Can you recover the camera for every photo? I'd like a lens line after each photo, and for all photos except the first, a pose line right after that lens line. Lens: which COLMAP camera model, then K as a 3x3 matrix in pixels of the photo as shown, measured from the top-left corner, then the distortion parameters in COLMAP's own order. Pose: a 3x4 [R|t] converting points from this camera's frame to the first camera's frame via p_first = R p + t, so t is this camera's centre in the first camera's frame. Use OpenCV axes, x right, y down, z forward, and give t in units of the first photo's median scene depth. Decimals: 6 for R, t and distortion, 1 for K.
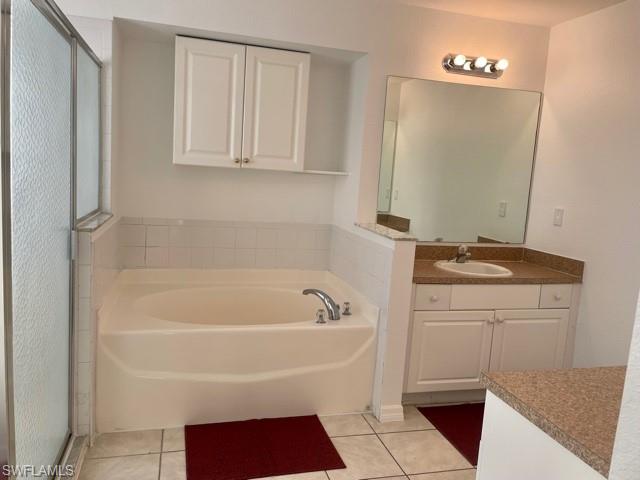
lens RADIAL K [[486.4, 0, 319.7], [0, 486.4, 230.3], [0, 0, 1]] dist [0.112165, -0.128731]
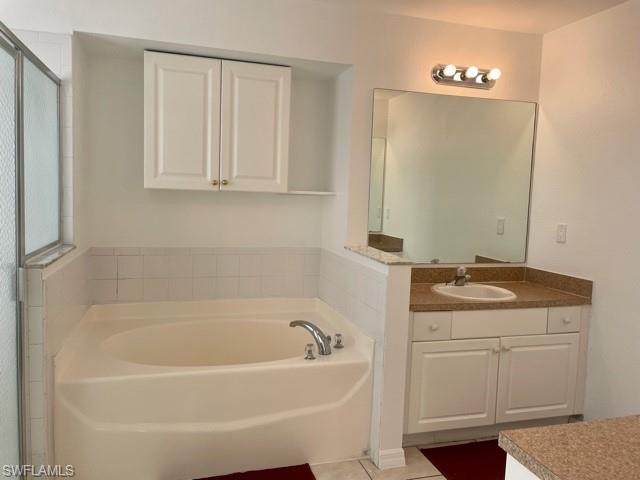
lens RADIAL K [[486.4, 0, 319.7], [0, 486.4, 230.3], [0, 0, 1]] dist [0.112165, -0.128731]
pose [[0.999436, -0.029573, 0.015898, 0.012121], [0.030186, 0.998752, -0.039801, -0.010324], [-0.014701, 0.040258, 0.999081, 0.079715]]
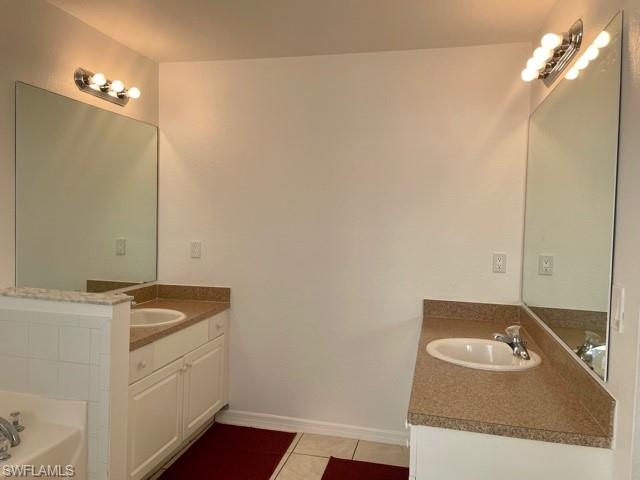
lens RADIAL K [[486.4, 0, 319.7], [0, 486.4, 230.3], [0, 0, 1]] dist [0.112165, -0.128731]
pose [[0.486907, -0.073487, 0.870357, -0.314723], [0.107654, 0.993906, 0.023694, -0.070296], [-0.866794, 0.082161, 0.491851, 0.288883]]
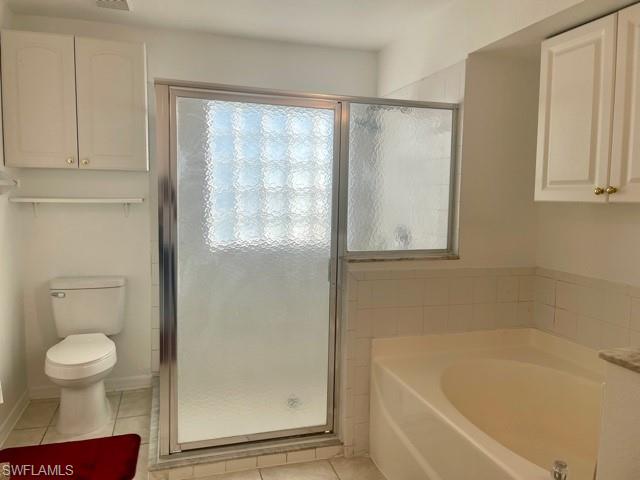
lens RADIAL K [[486.4, 0, 319.7], [0, 486.4, 230.3], [0, 0, 1]] dist [0.112165, -0.128731]
pose [[0.032040, 0.014186, -0.999386, 0.482581], [-0.130068, 0.991456, 0.009904, -0.052630], [0.990987, 0.129670, 0.033611, 0.637898]]
